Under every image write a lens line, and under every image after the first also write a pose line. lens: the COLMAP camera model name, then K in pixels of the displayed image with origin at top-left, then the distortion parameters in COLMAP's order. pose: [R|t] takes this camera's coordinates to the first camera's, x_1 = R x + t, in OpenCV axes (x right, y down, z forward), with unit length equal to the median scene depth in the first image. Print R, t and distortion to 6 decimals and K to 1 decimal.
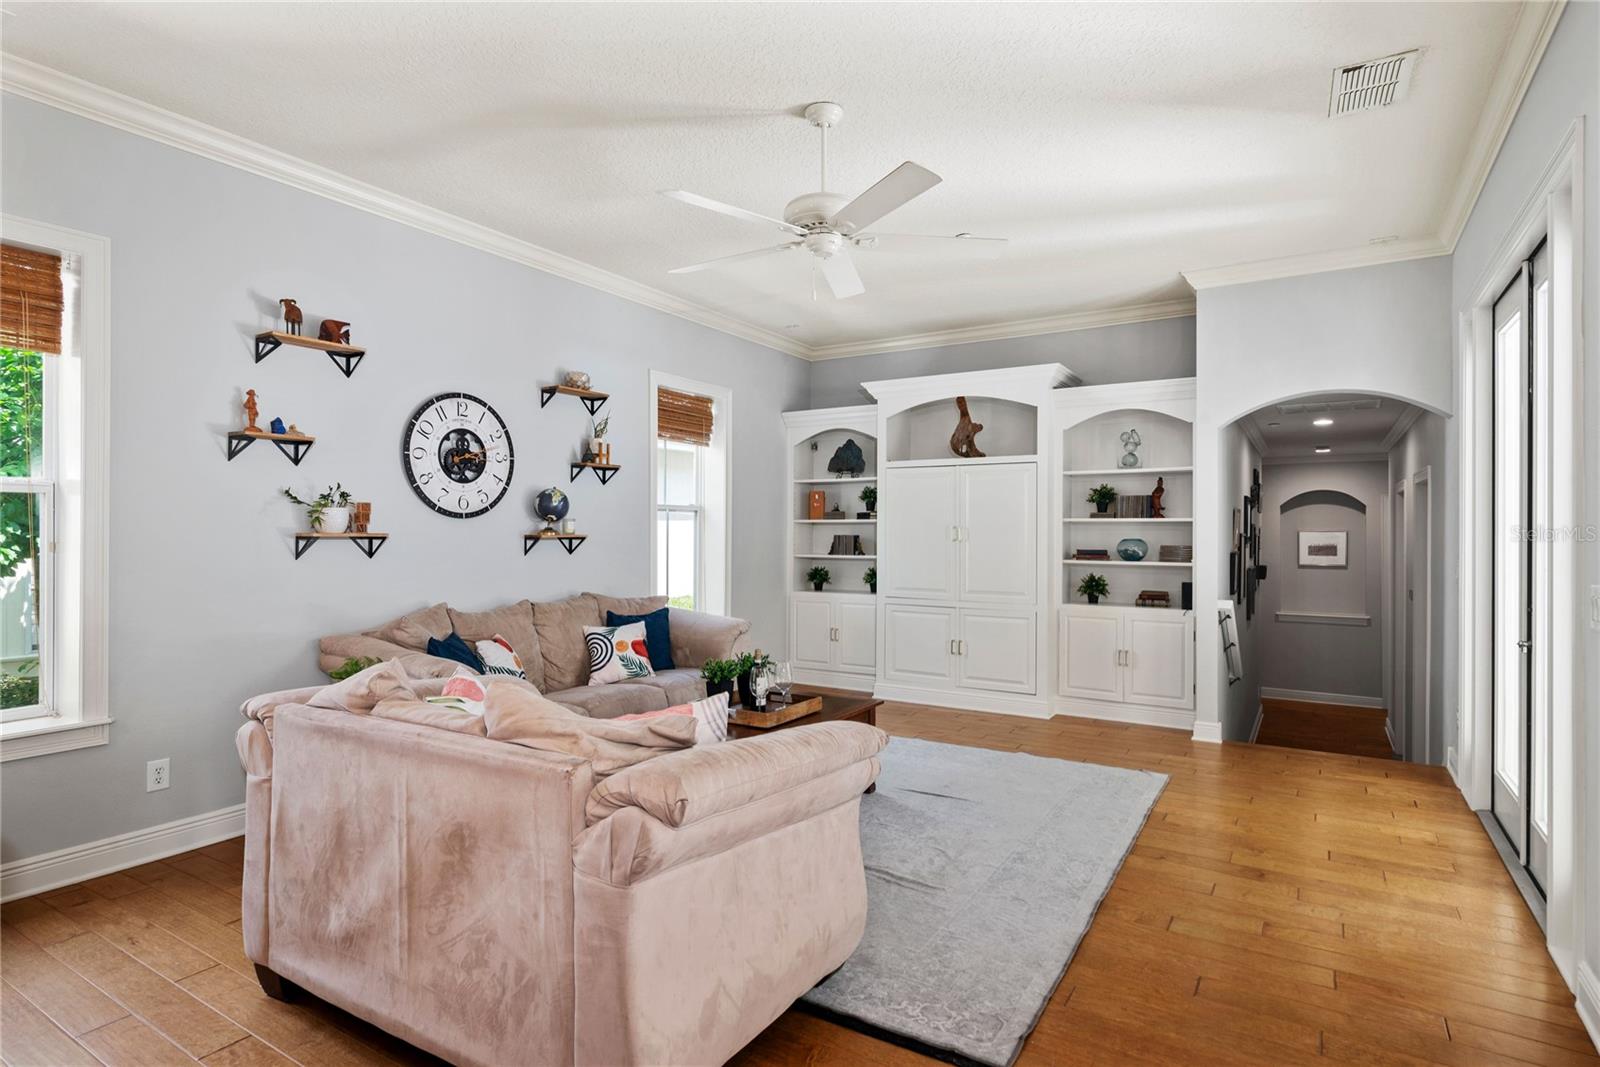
lens RADIAL K [[831.2, 0, 805.5], [0, 831.2, 534.3], [0, 0, 1]] dist [0.003510, 0.000634]
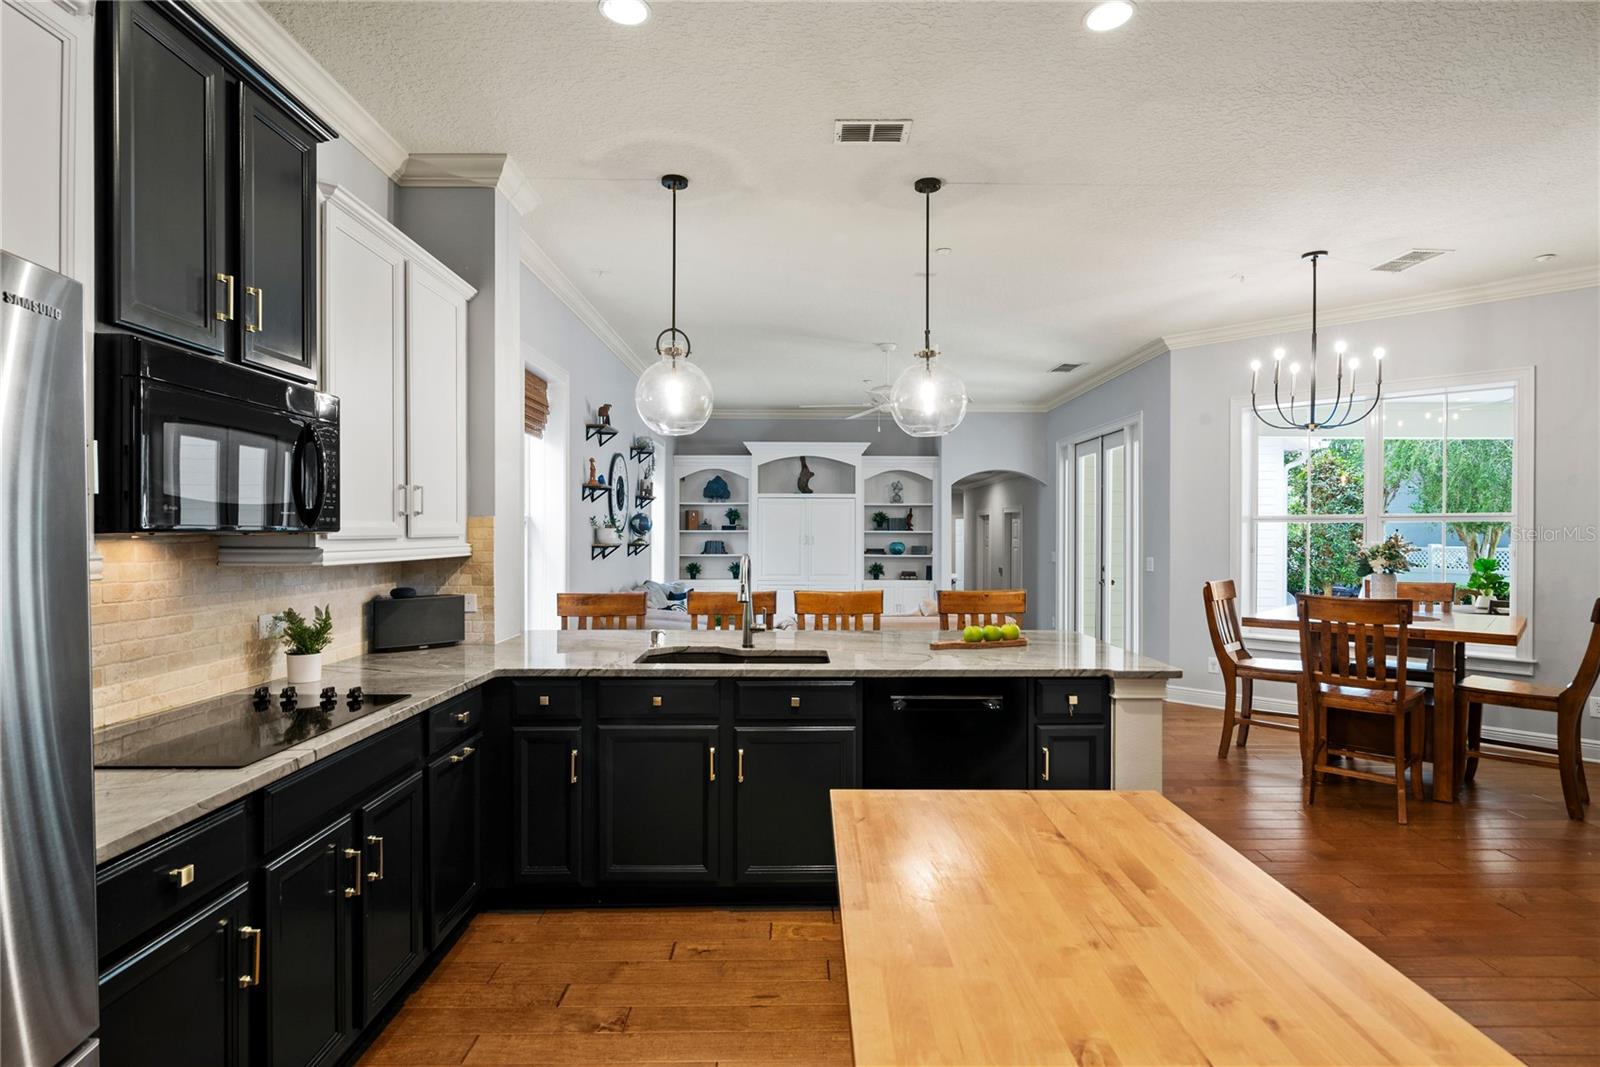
lens RADIAL K [[832.2, 0, 799.9], [0, 832.2, 536.2], [0, 0, 1]] dist [0.000680, -0.000062]
pose [[0.845070, -0.001303, 0.534655, -0.713510], [0.003001, 0.999993, -0.002306, -0.003839], [-0.534648, 0.003554, 0.845068, -0.384805]]
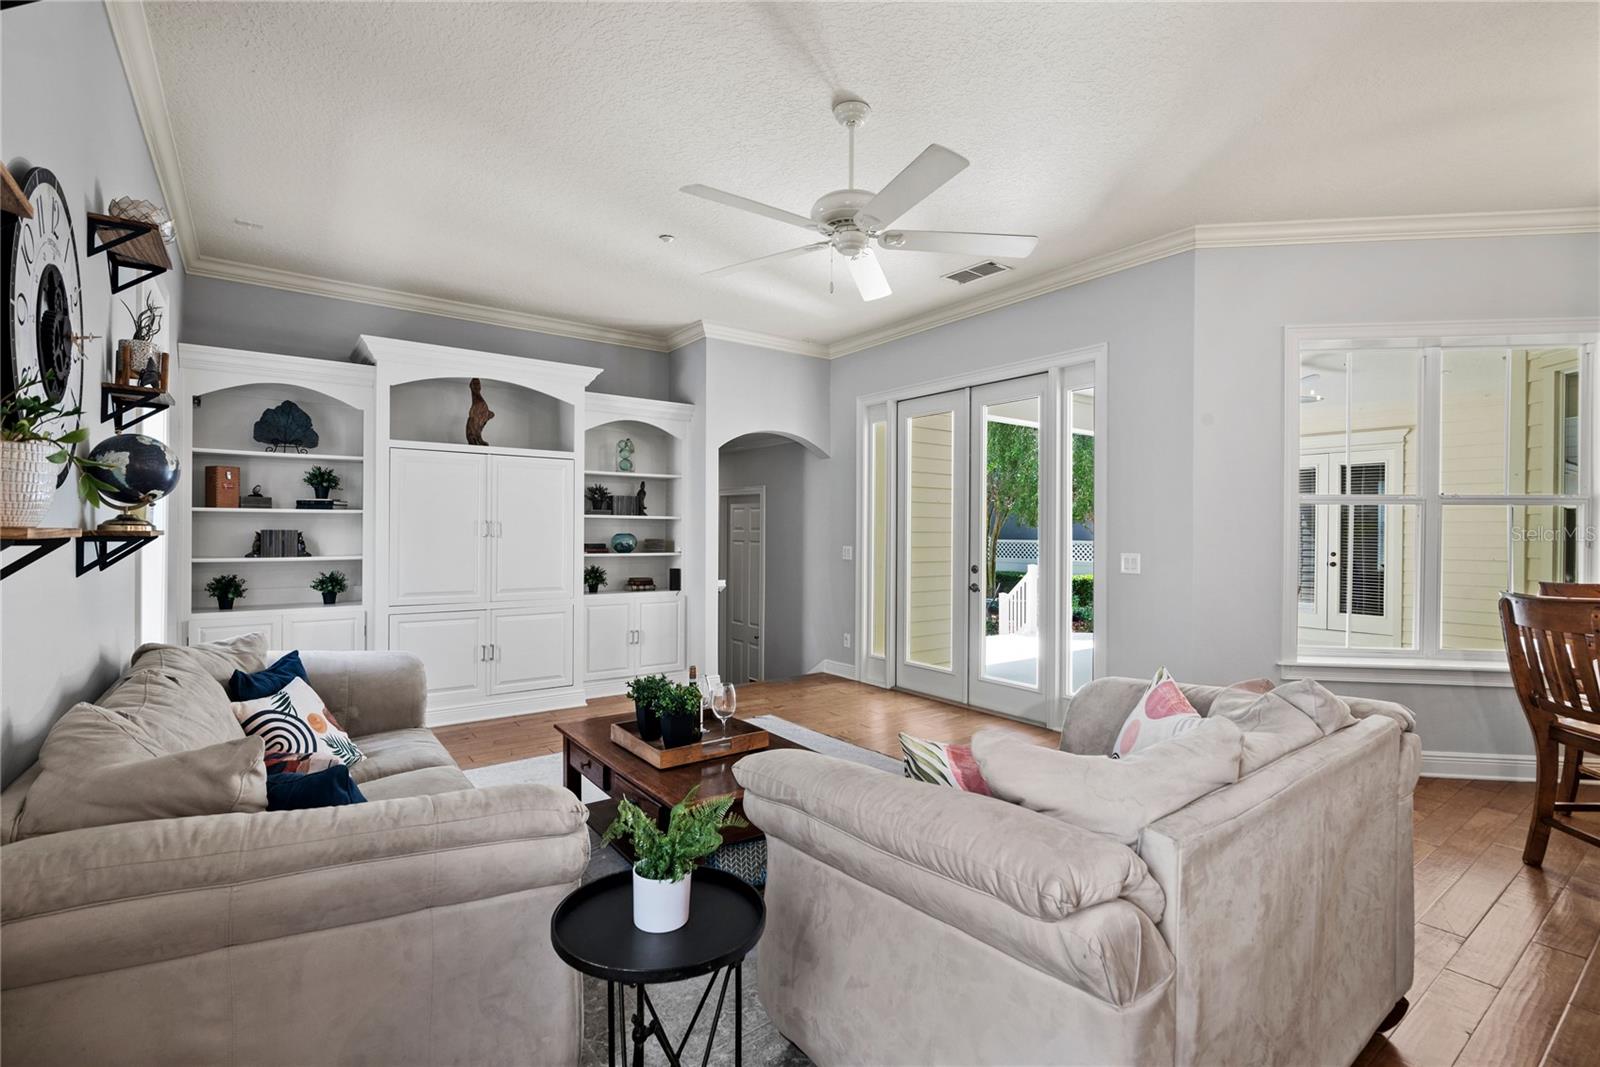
lens RADIAL K [[743.0, 0, 797.8], [0, 743.0, 525.0], [0, 0, 1]] dist [-0.001271, -0.000134]
pose [[0.376630, 0.008434, 0.926325, -0.451098], [-0.000407, 0.999960, -0.008939, 0.002756], [-0.926364, 0.002989, 0.376619, 0.378994]]
